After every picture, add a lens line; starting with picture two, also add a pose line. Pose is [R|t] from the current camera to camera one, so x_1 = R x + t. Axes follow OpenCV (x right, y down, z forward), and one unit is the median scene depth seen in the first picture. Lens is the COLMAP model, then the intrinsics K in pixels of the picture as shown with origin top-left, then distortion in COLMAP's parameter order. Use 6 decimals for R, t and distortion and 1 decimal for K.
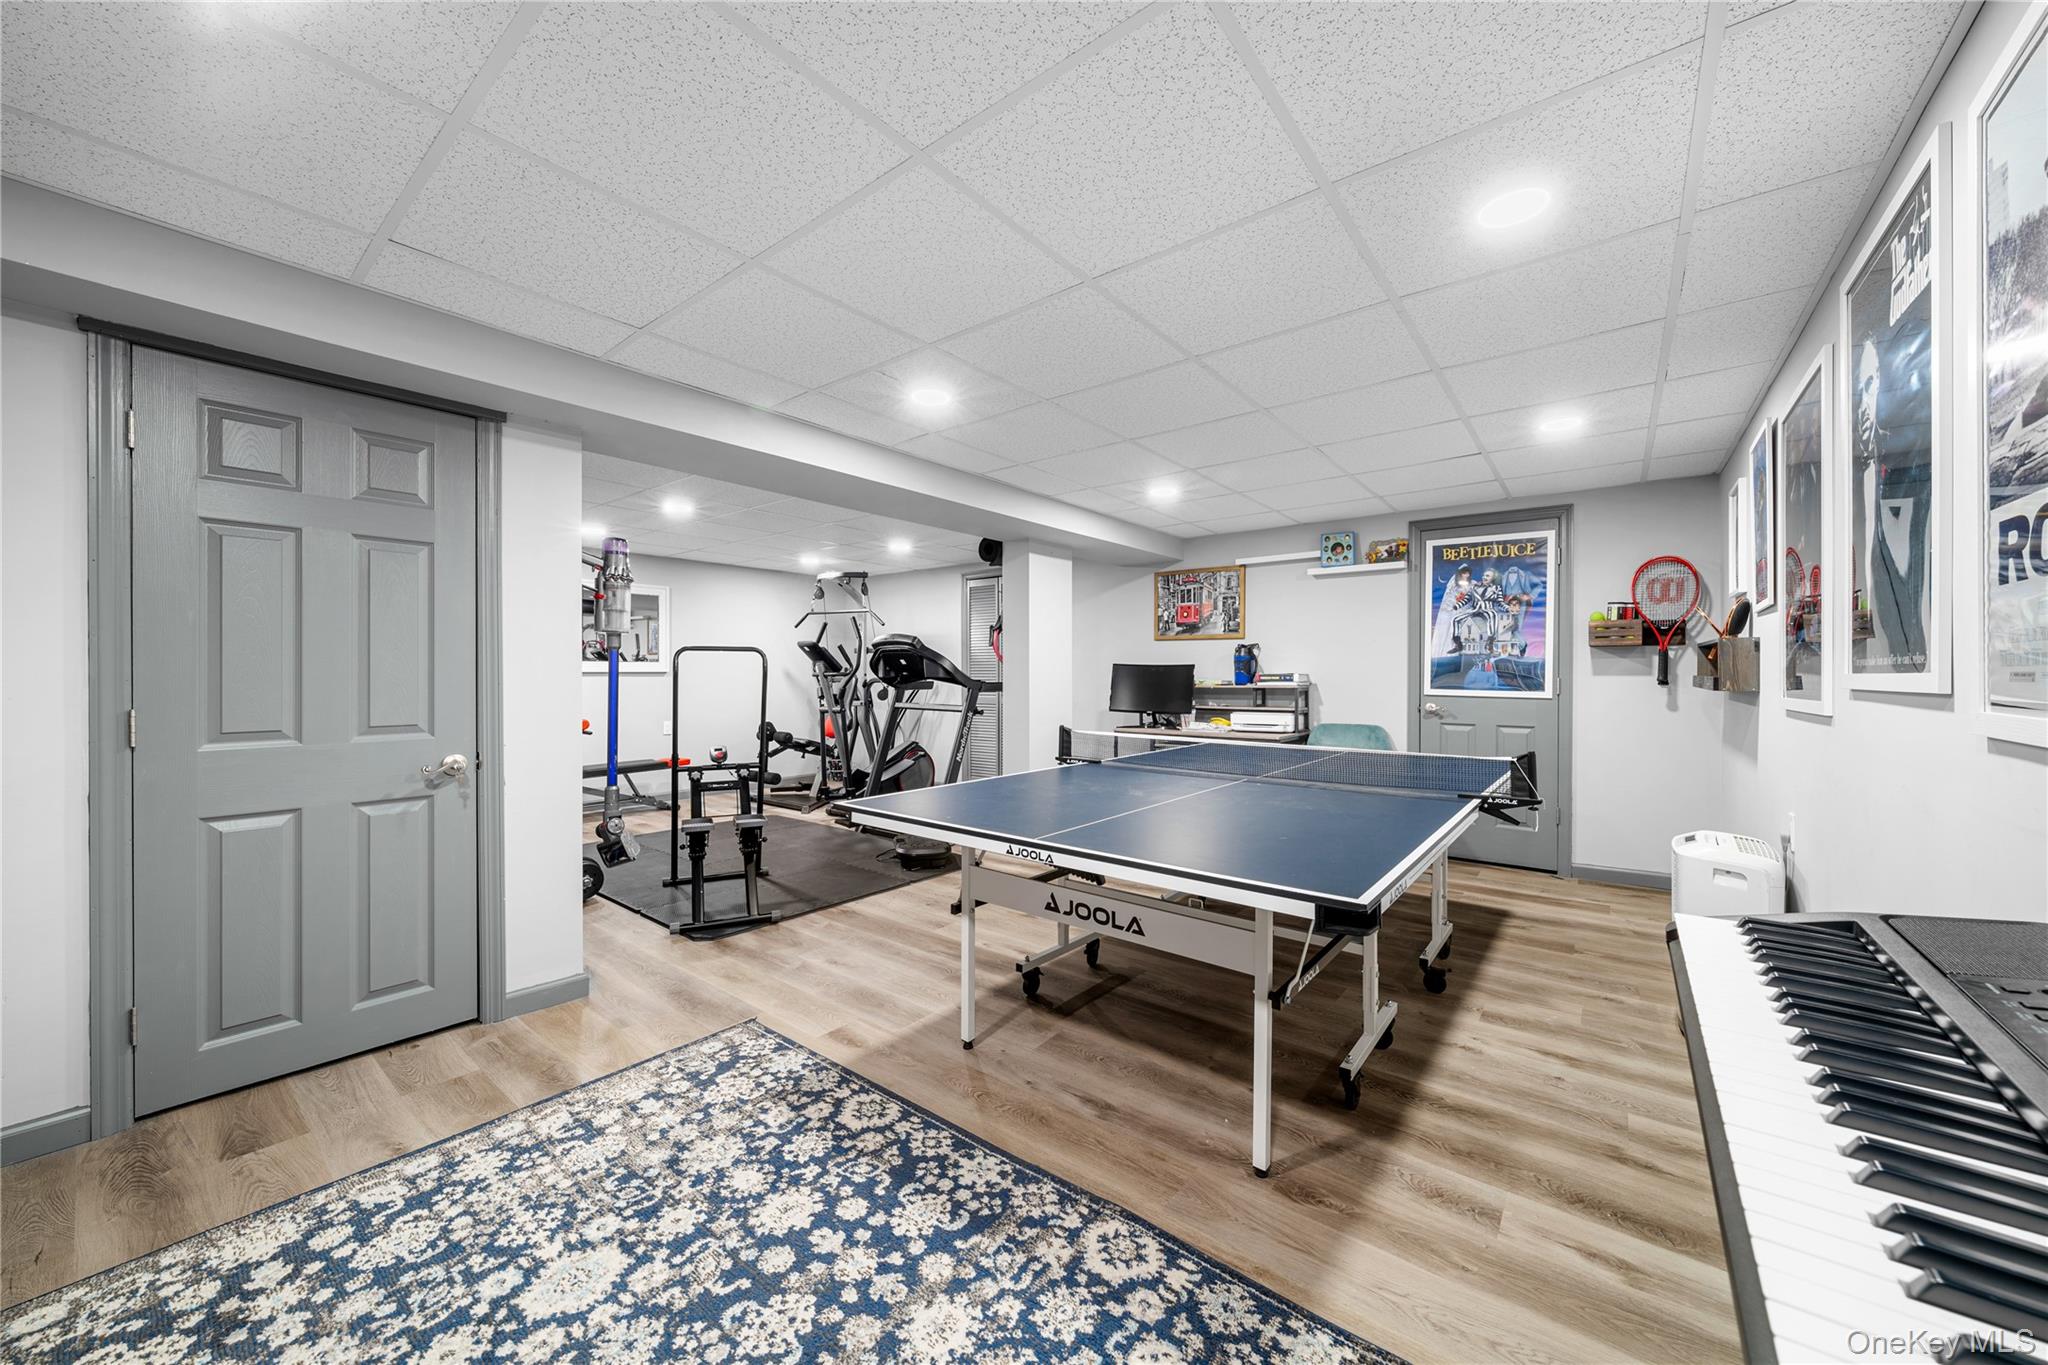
lens RADIAL K [[742.8, 0, 1024.0], [0, 742.8, 682.5], [0, 0, 1]] dist [-0.001960, -0.000134]
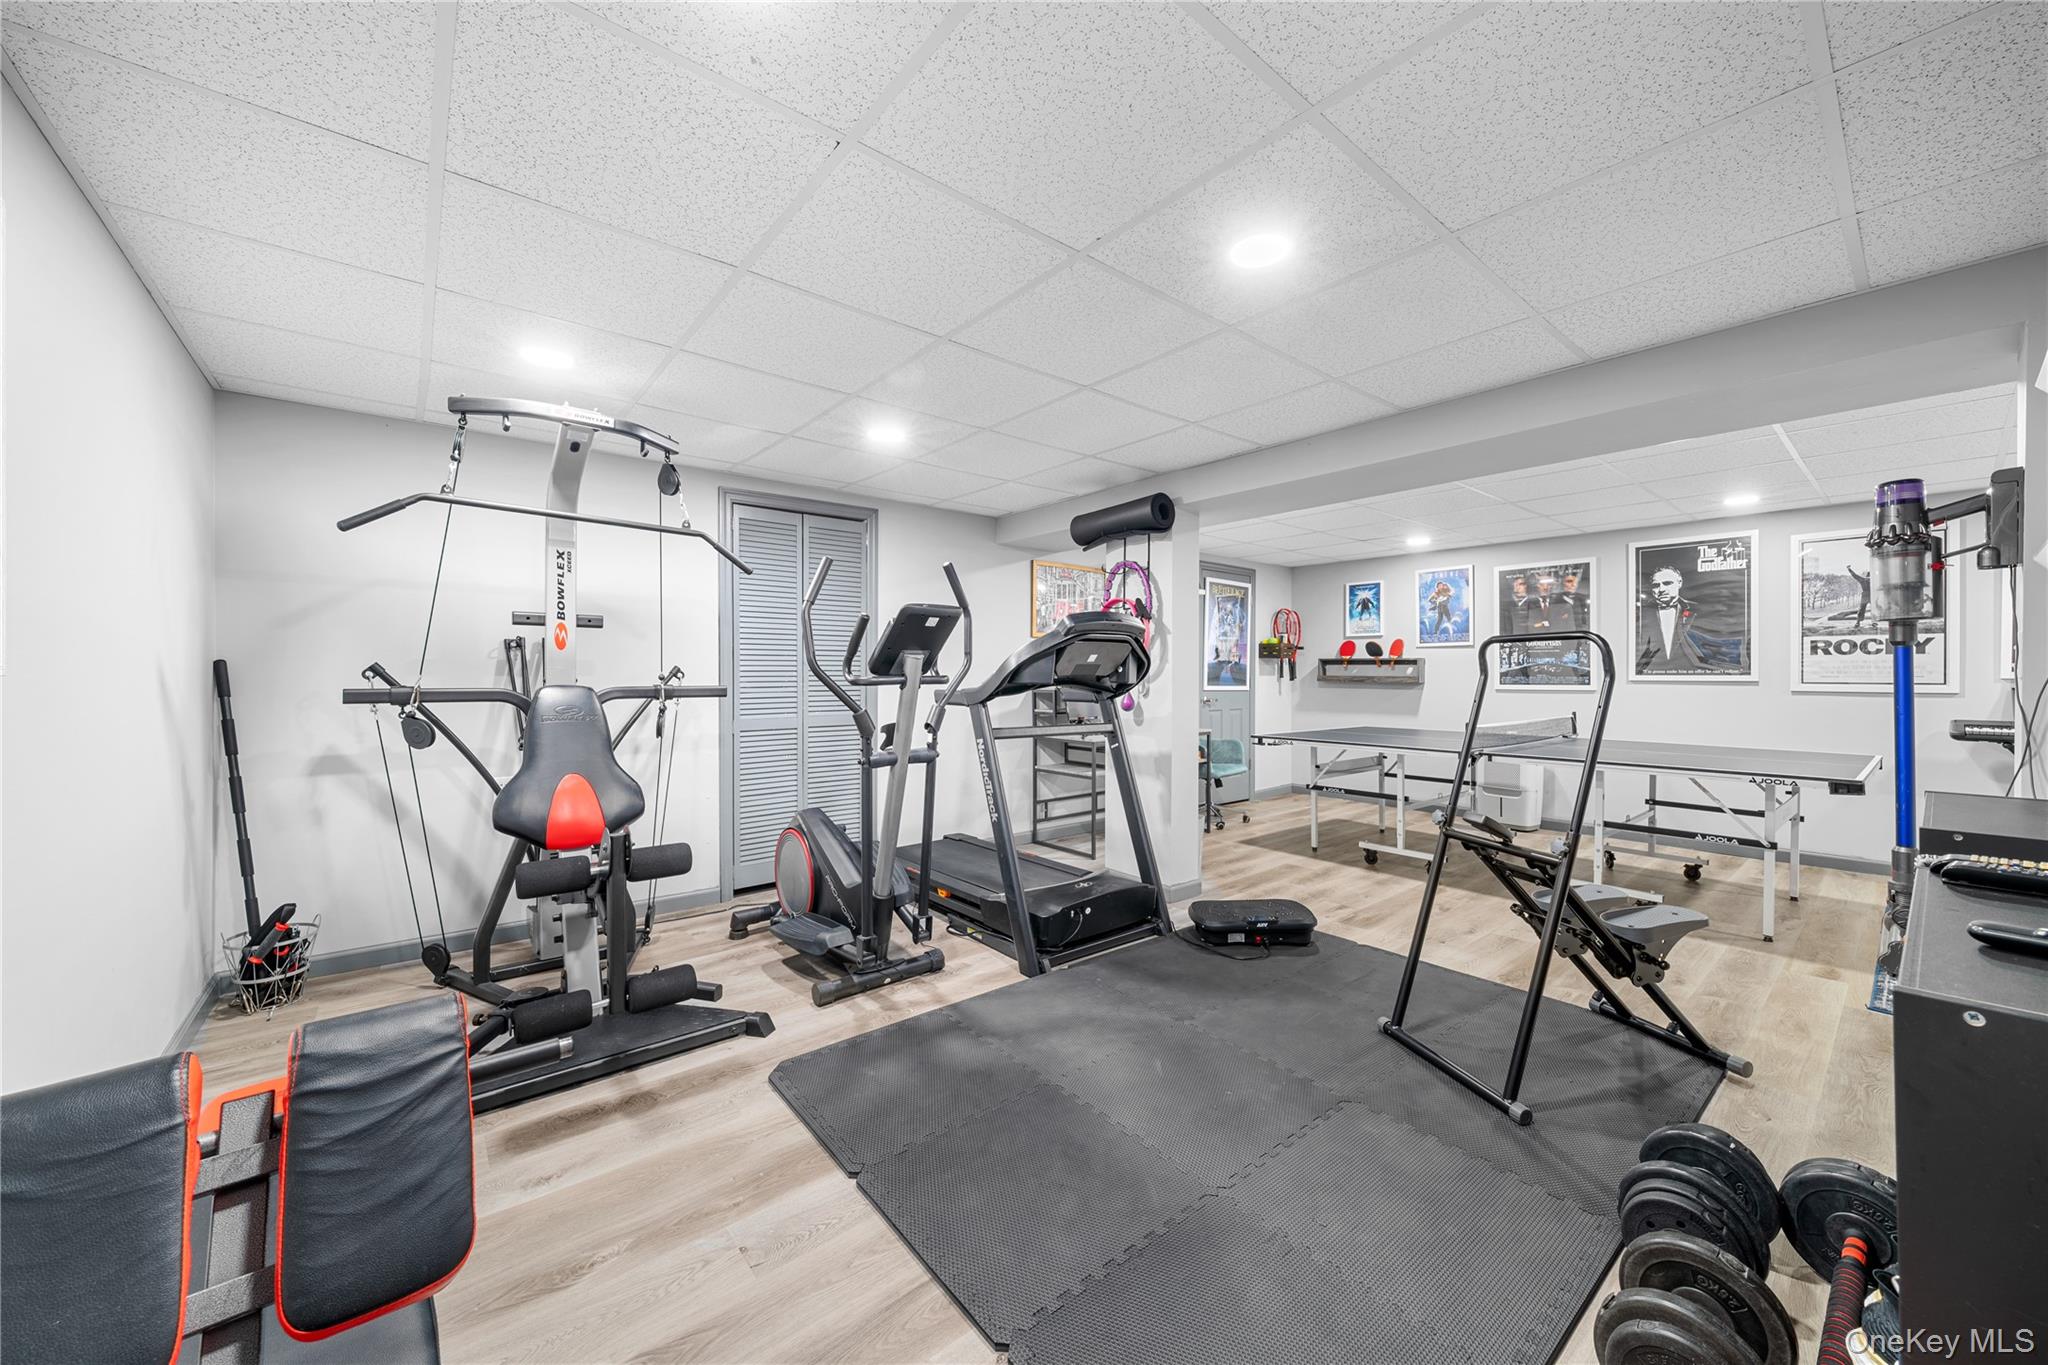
lens RADIAL K [[742.8, 0, 1024.0], [0, 742.8, 682.5], [0, 0, 1]] dist [-0.001960, -0.000134]
pose [[0.206229, -0.010336, 0.978449, -0.947282], [0.010876, 0.999907, 0.008270, -0.013251], [-0.978443, 0.008937, 0.206322, 1.136973]]
